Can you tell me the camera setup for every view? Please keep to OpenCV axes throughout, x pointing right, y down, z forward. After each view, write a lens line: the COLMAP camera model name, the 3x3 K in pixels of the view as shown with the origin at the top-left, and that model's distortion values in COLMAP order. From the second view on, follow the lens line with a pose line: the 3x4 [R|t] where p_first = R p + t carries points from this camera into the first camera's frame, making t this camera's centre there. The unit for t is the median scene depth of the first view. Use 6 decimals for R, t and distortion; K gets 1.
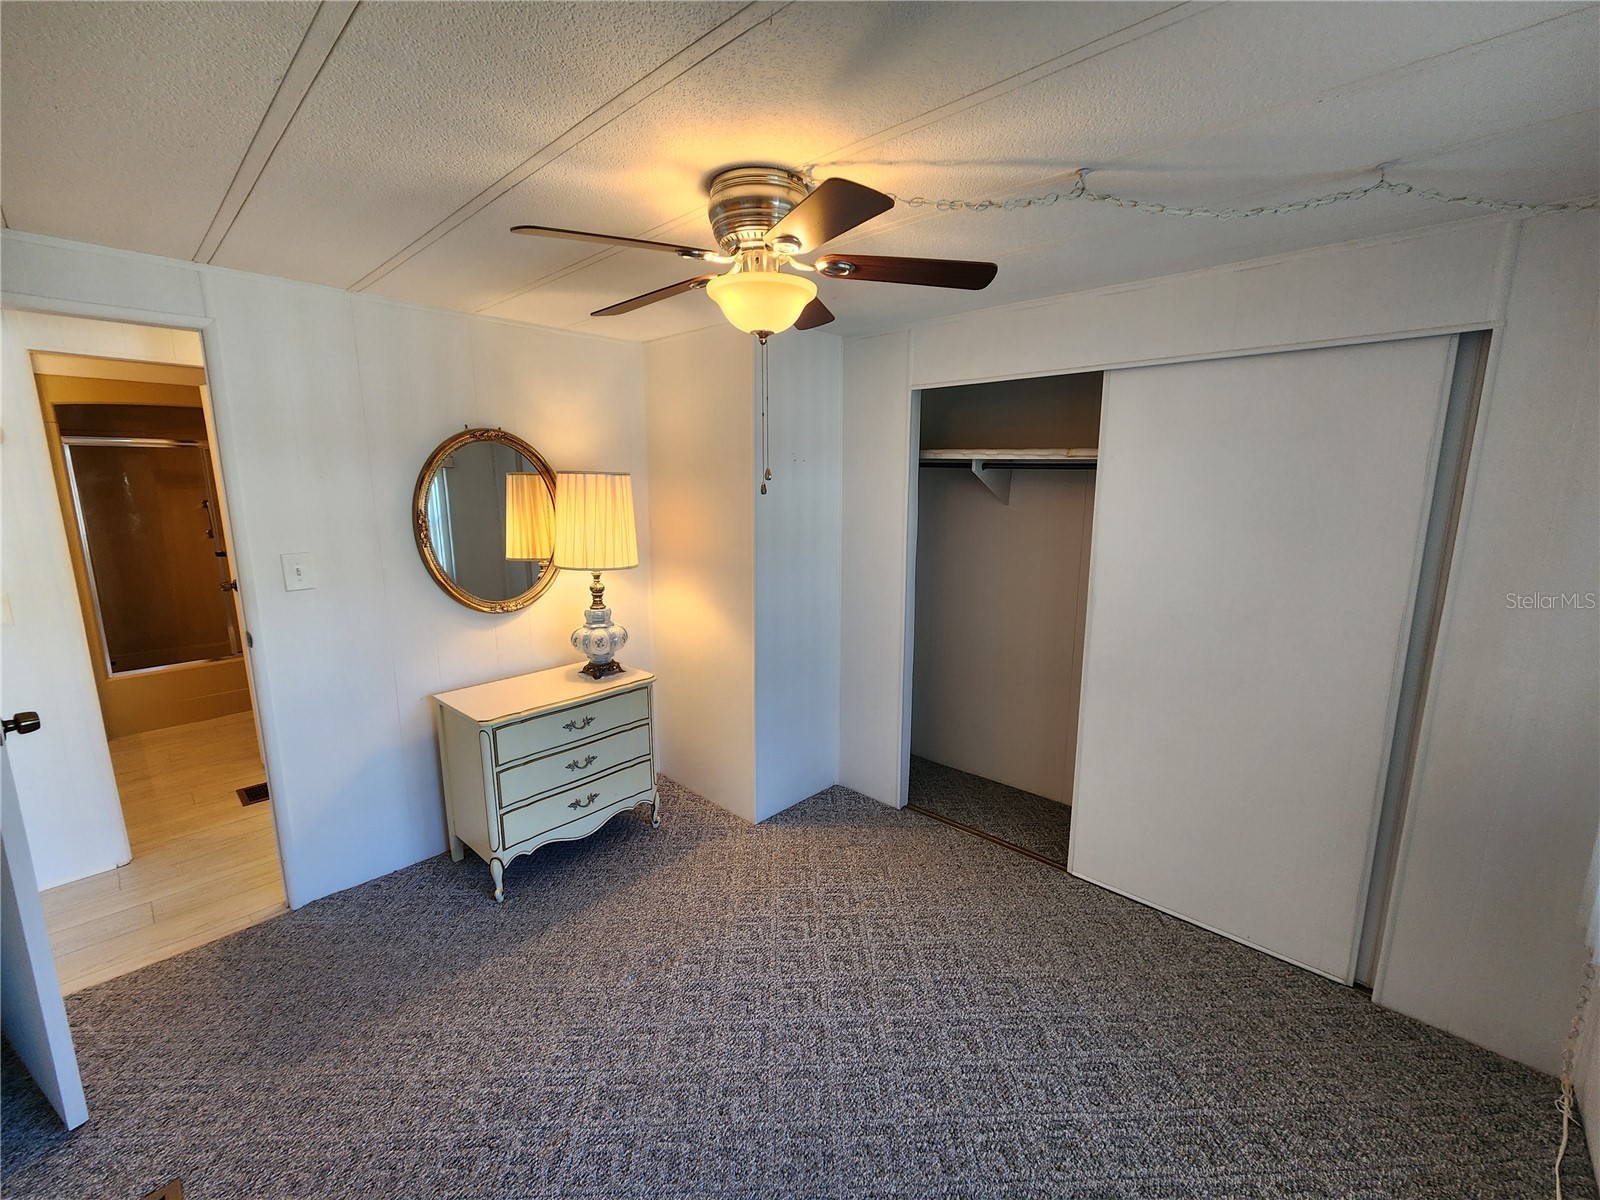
lens RADIAL K [[657.8, 0, 806.4], [0, 657.8, 597.4], [0, 0, 1]] dist [-0.001985, 0.000901]
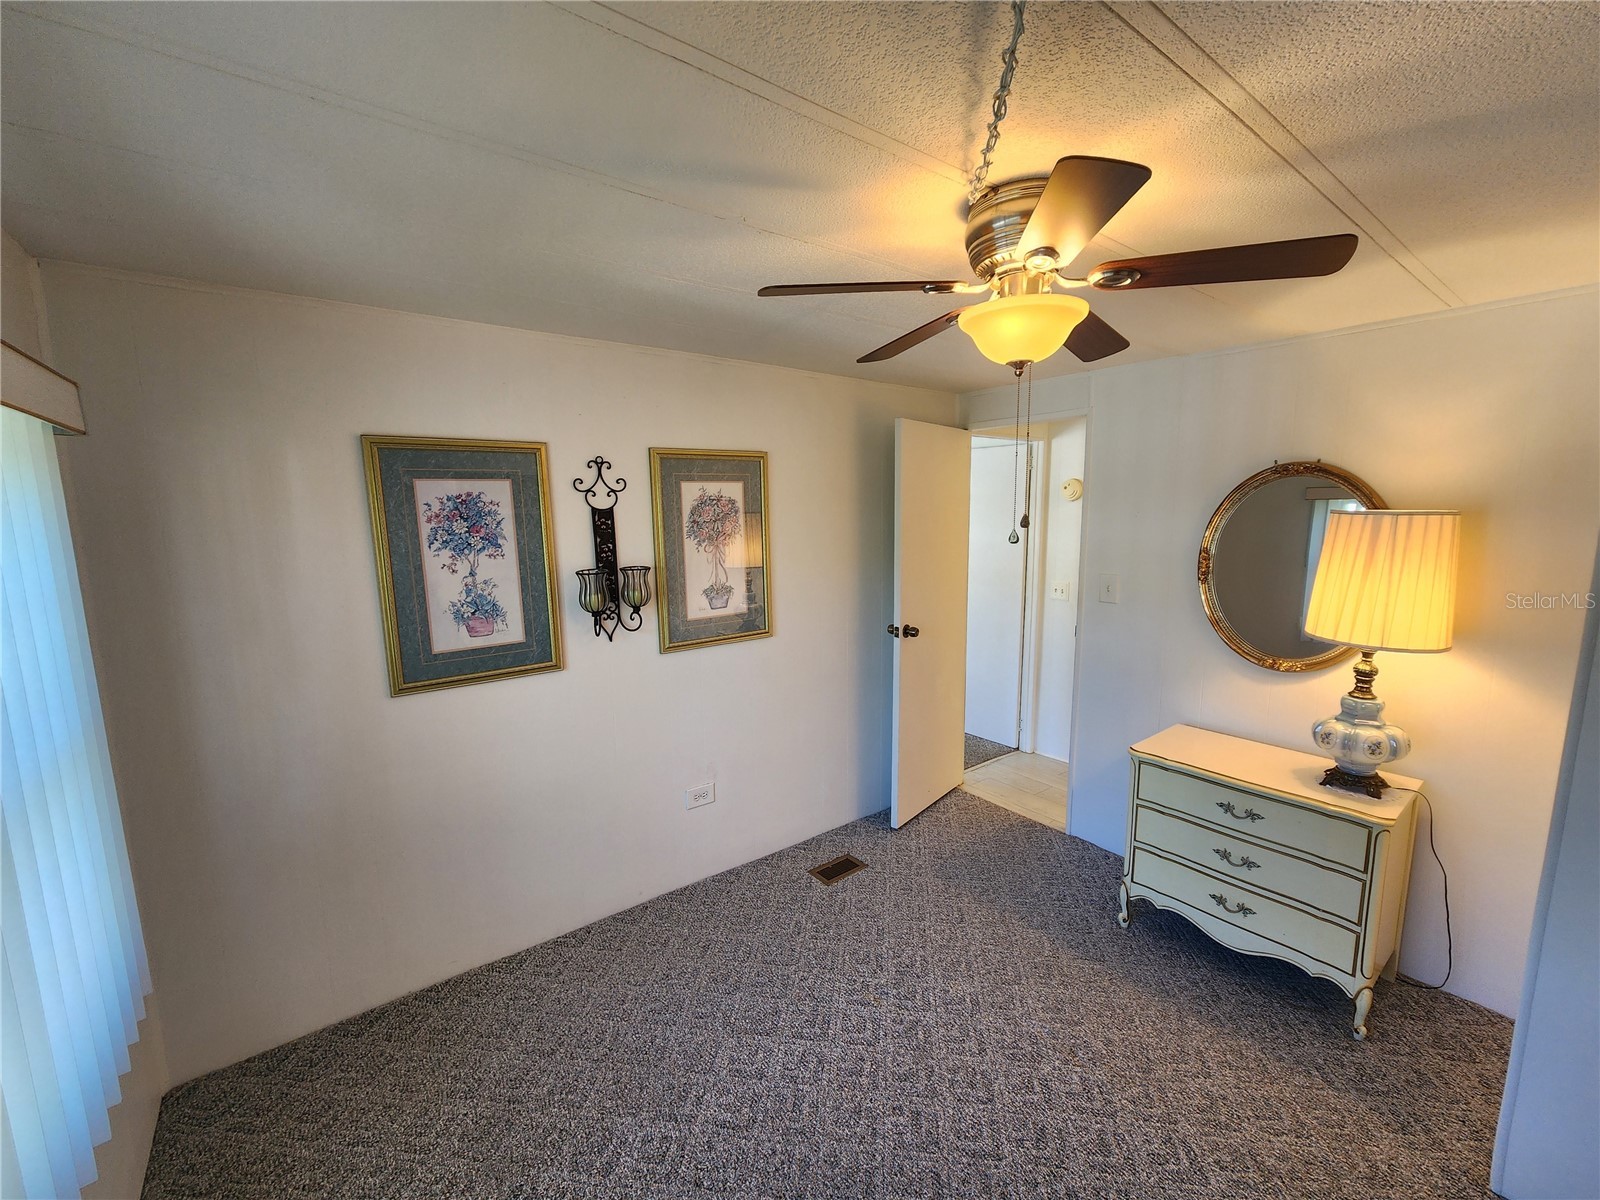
lens RADIAL K [[657.8, 0, 806.0], [0, 657.8, 602.1], [0, 0, 1]] dist [-0.001985, 0.000901]
pose [[-0.164860, 0.135860, -0.976915, 0.522058], [-0.171247, 0.971482, 0.164004, -0.108483], [0.971337, 0.194331, -0.136893, 0.529765]]
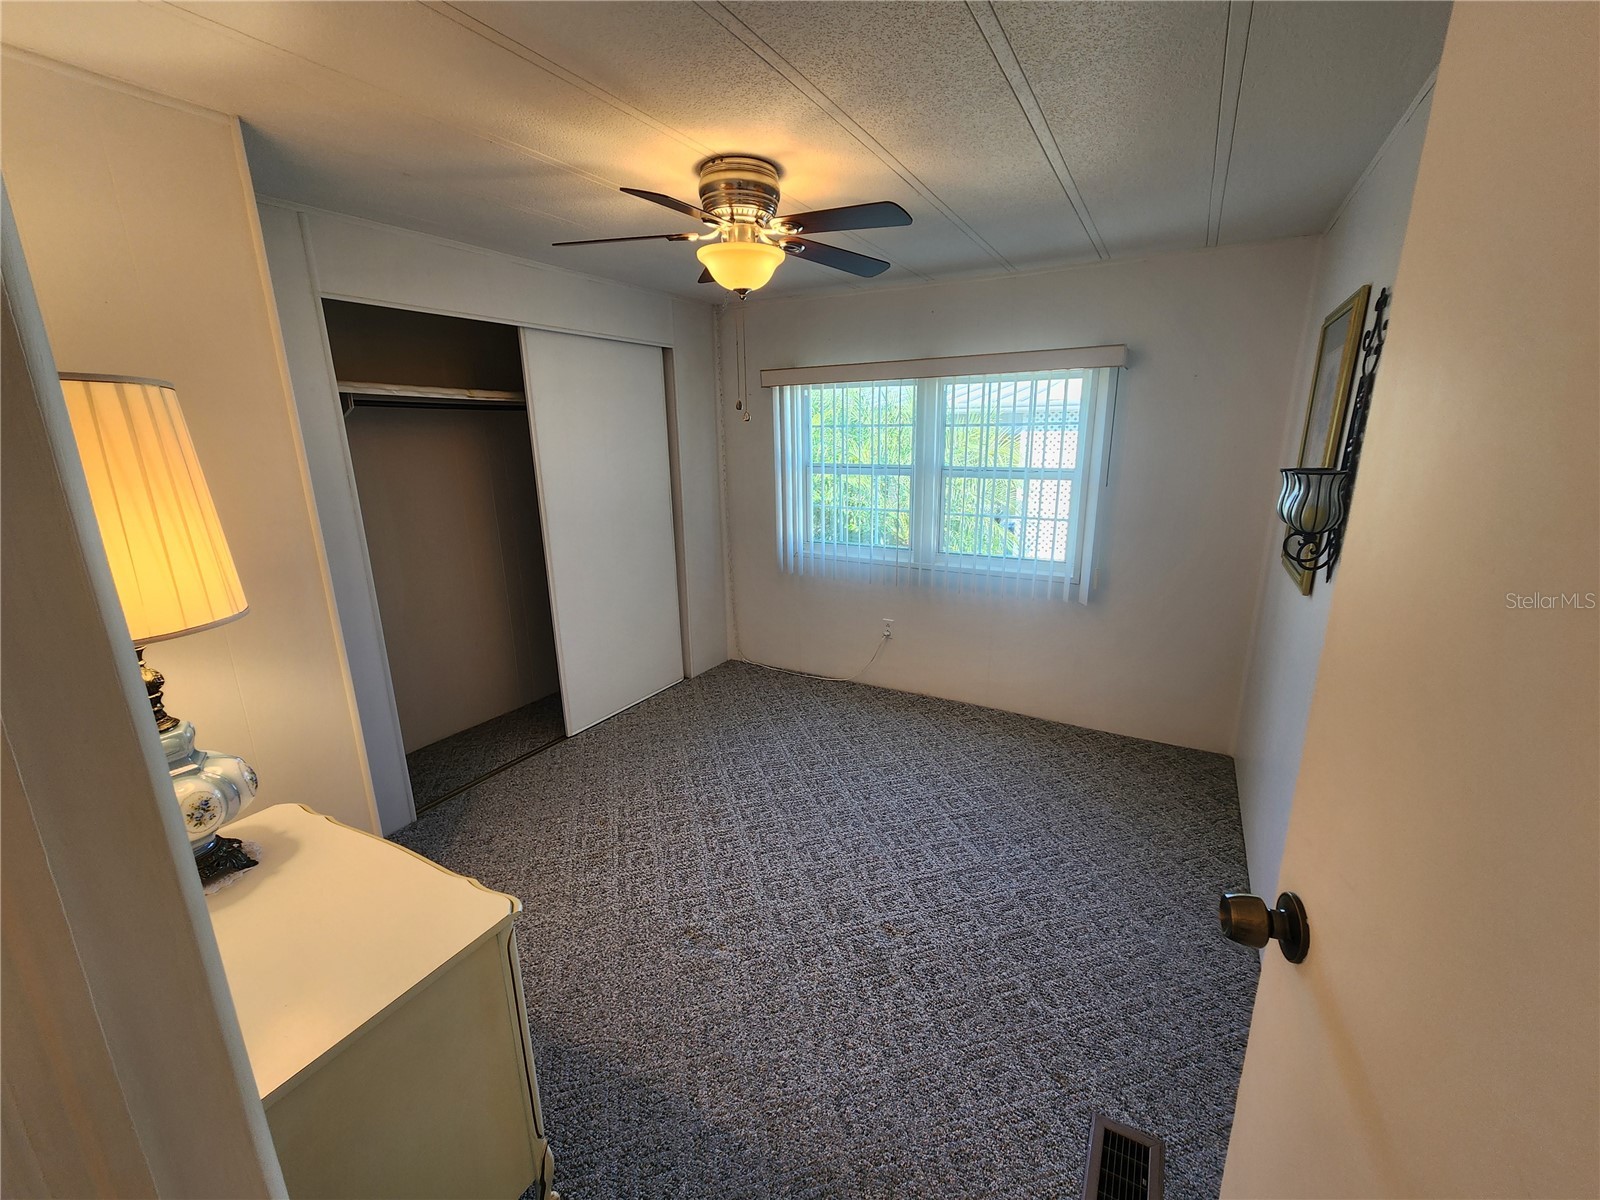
lens RADIAL K [[657.8, 0, 805.9], [0, 657.8, 598.7], [0, 0, 1]] dist [-0.001985, 0.000901]
pose [[-0.229871, -0.247737, 0.941162, -0.840978], [0.183391, 0.938708, 0.291883, -0.116264], [-0.955786, 0.239696, -0.170349, 0.732343]]
